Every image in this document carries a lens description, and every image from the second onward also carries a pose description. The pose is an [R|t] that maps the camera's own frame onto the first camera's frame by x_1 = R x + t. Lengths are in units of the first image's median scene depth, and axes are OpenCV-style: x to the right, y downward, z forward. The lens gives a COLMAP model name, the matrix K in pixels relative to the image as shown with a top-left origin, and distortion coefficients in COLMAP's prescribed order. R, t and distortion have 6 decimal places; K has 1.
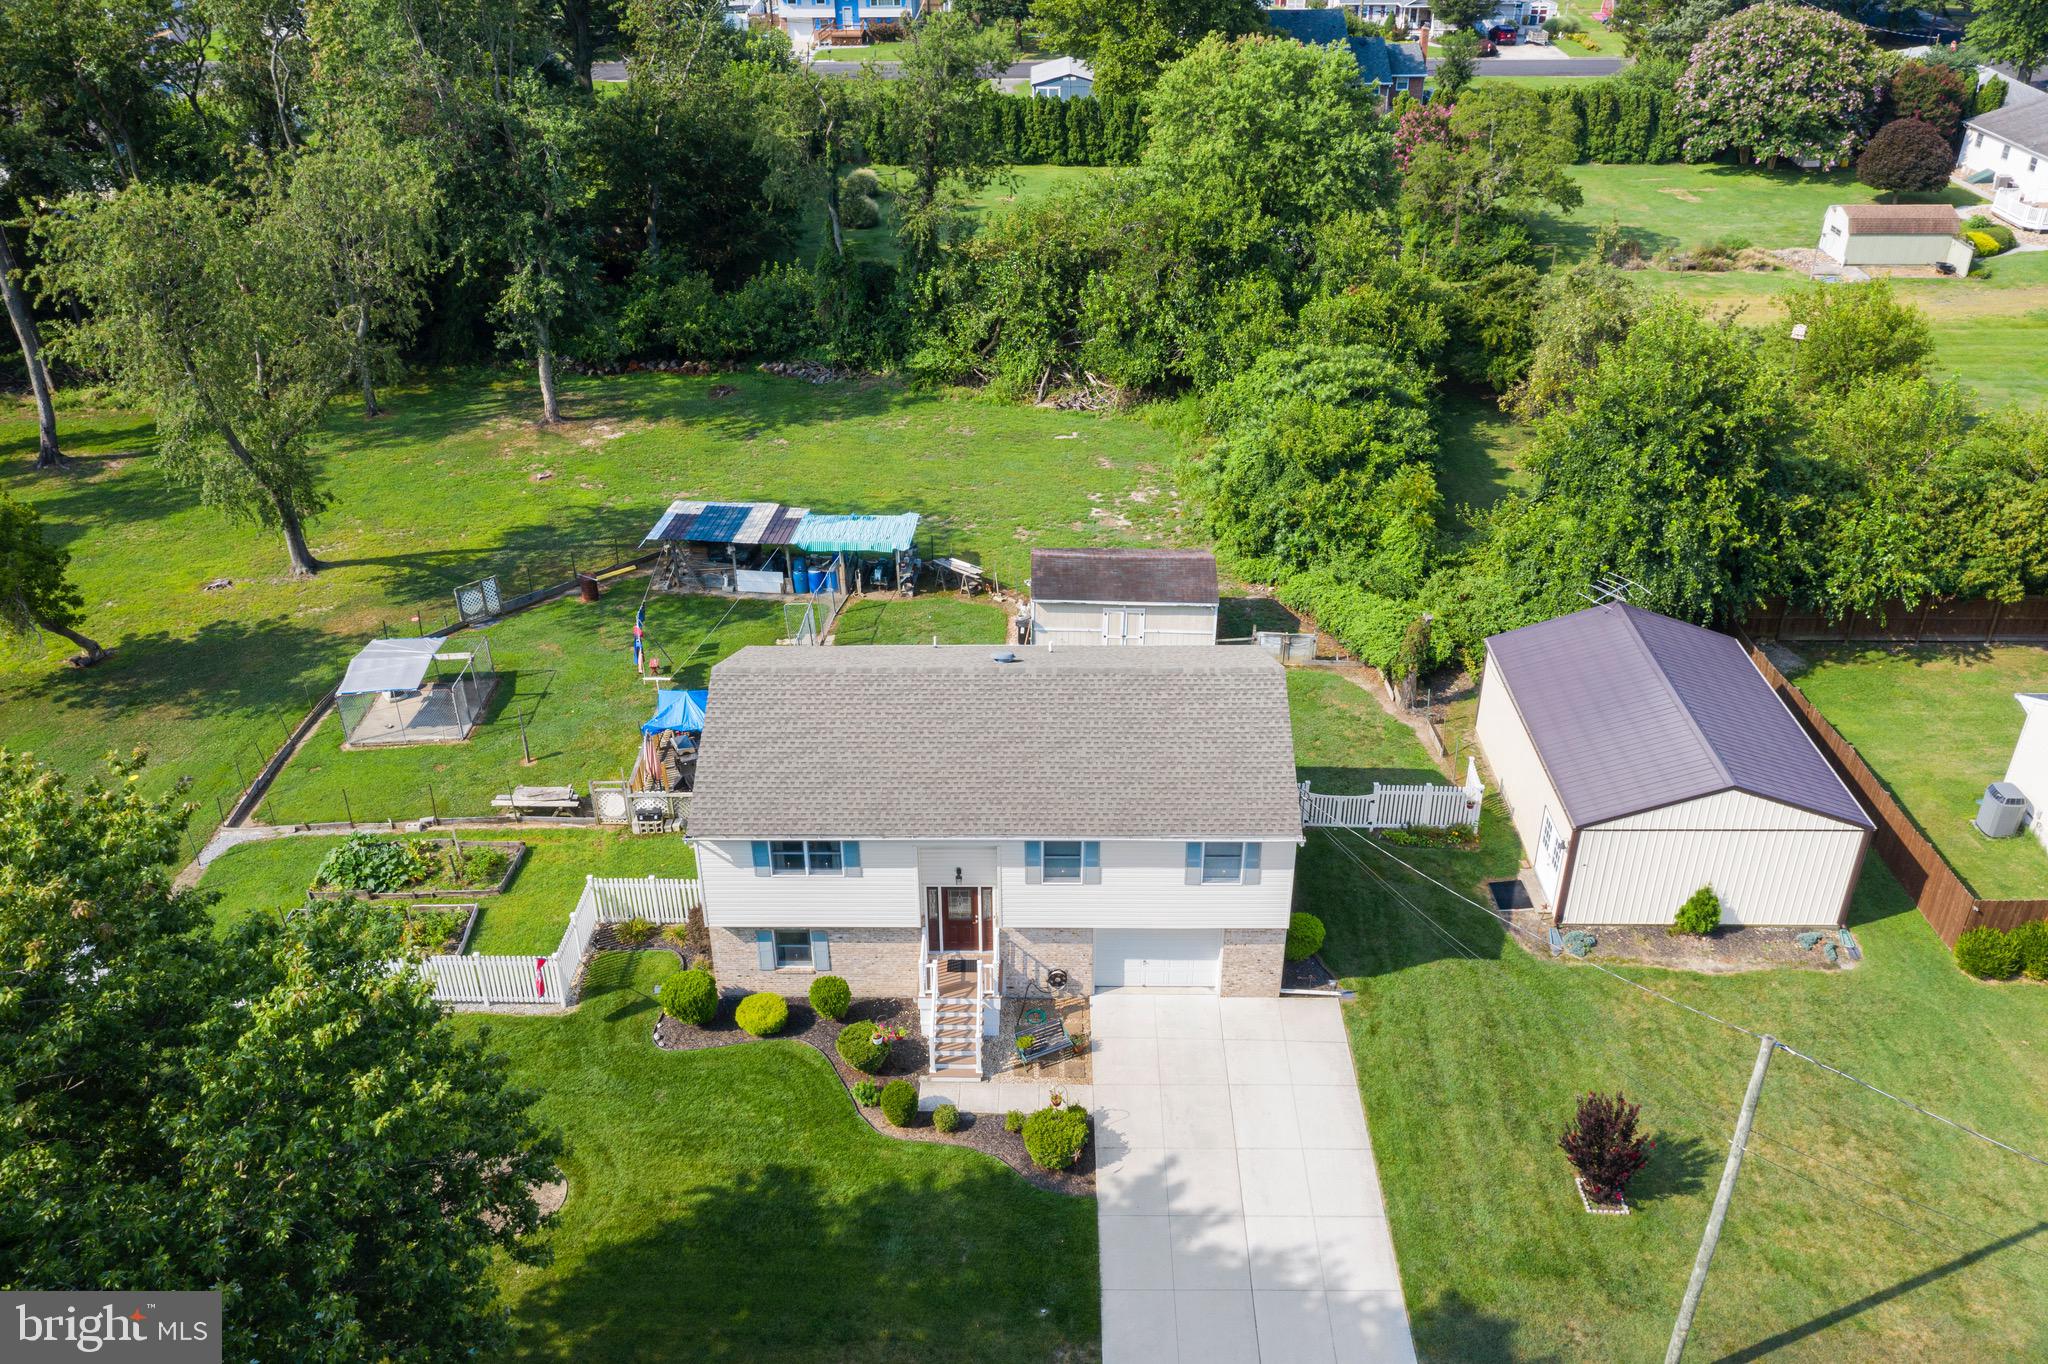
lens RADIAL K [[1685.4, 0, 1024.0], [0, 1685.4, 682.0], [0, 0, 1]] dist [-0.063068, 0.000541]
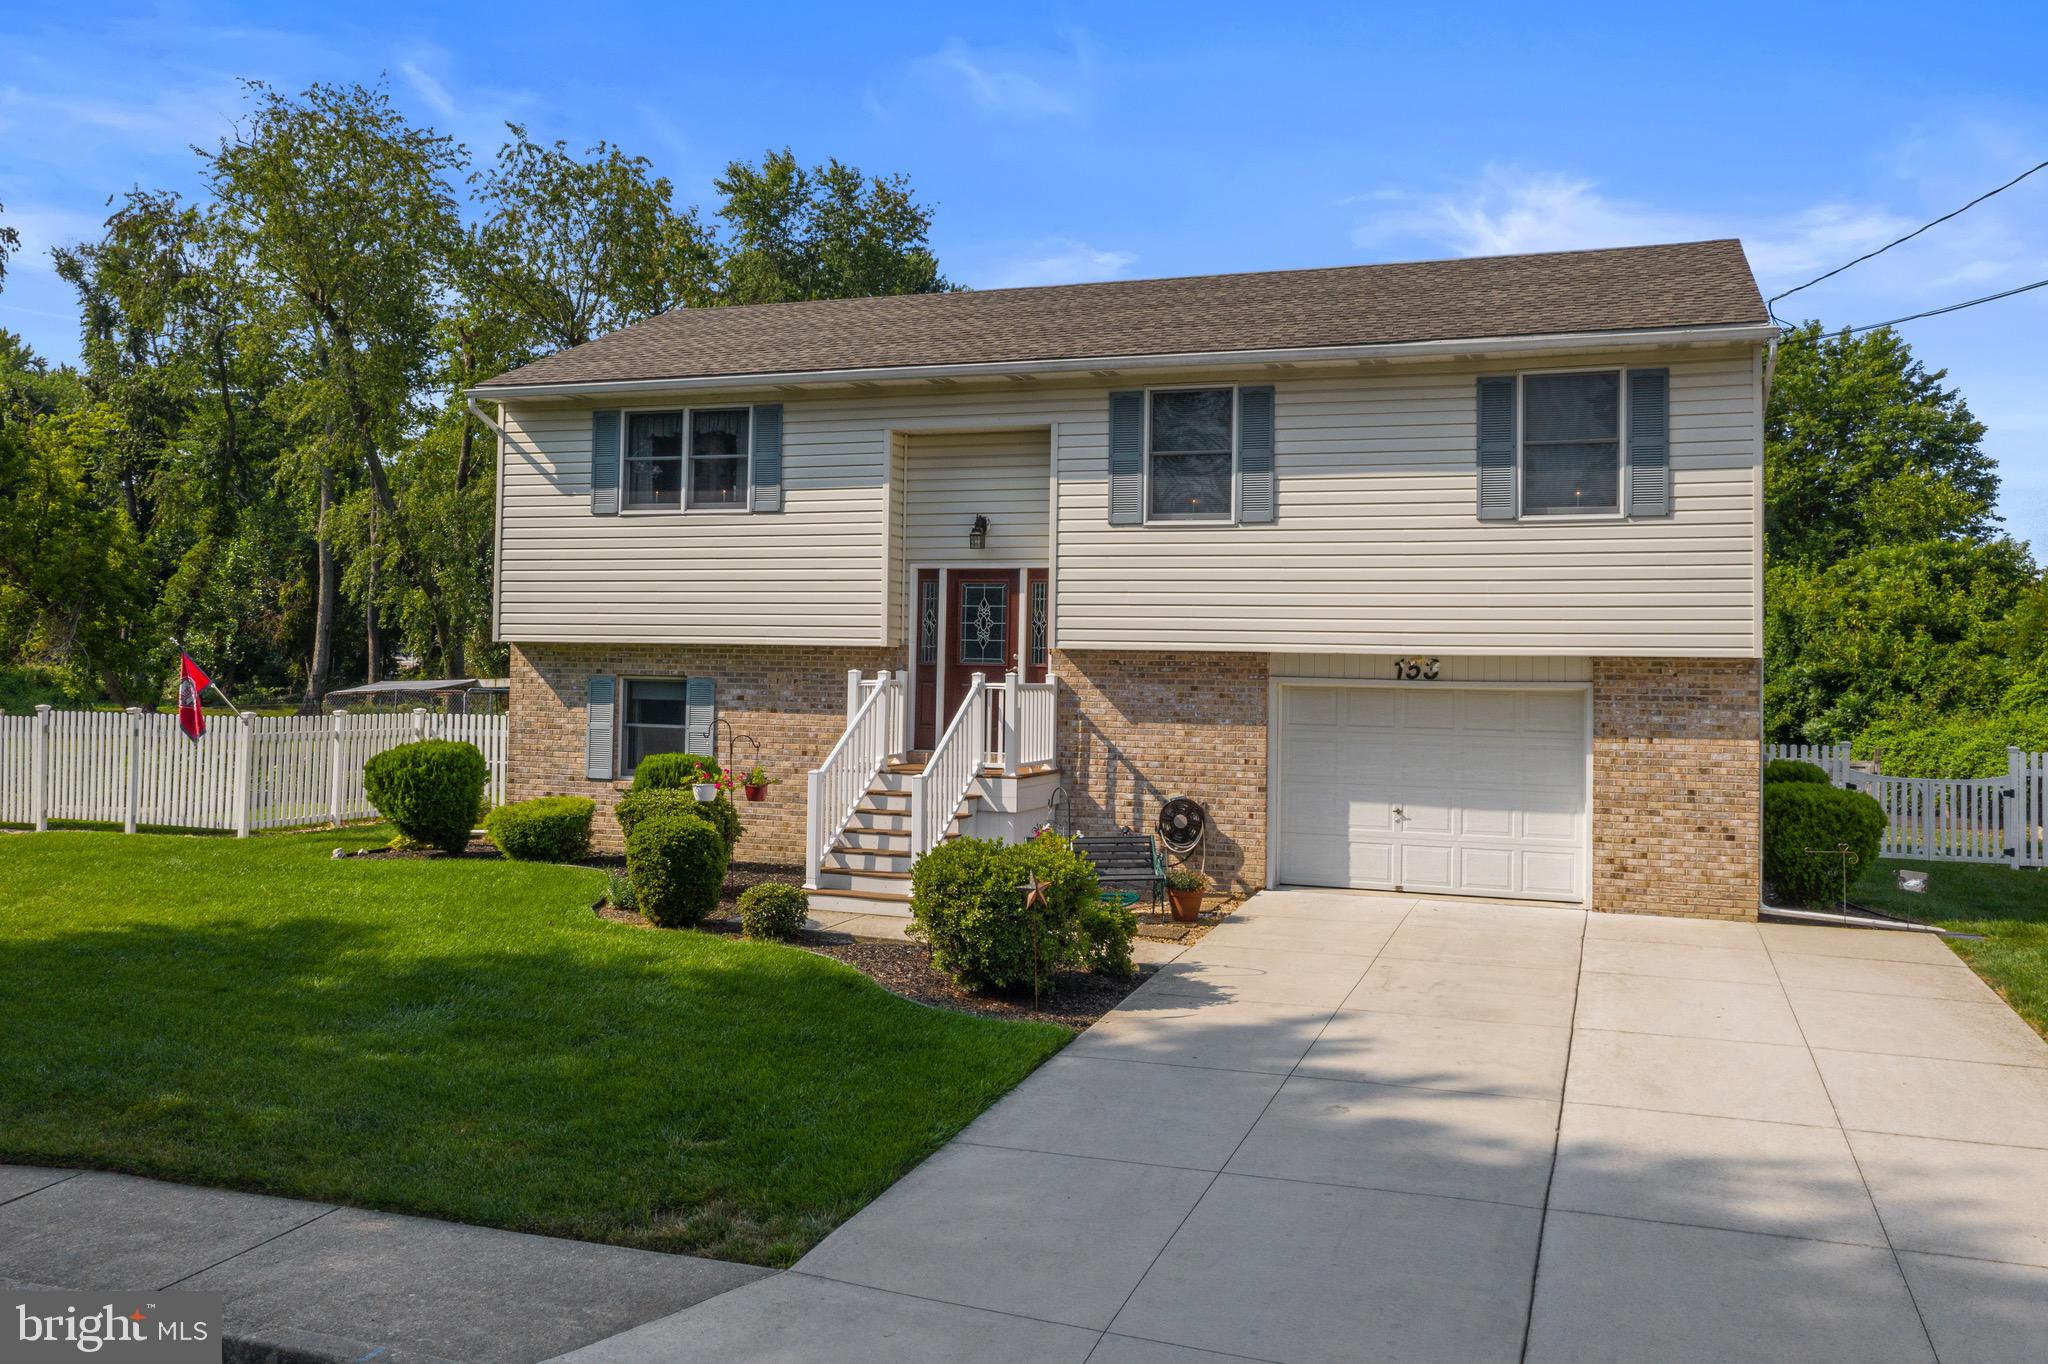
lens RADIAL K [[1685.4, 0, 1024.0], [0, 1685.4, 682.0], [0, 0, 1]] dist [-0.063068, 0.000541]
pose [[0.943482, 0.015567, -0.331058, 0.124721], [-0.197064, 0.829486, -0.522608, 0.385389], [0.266472, 0.558311, 0.785673, 0.660241]]
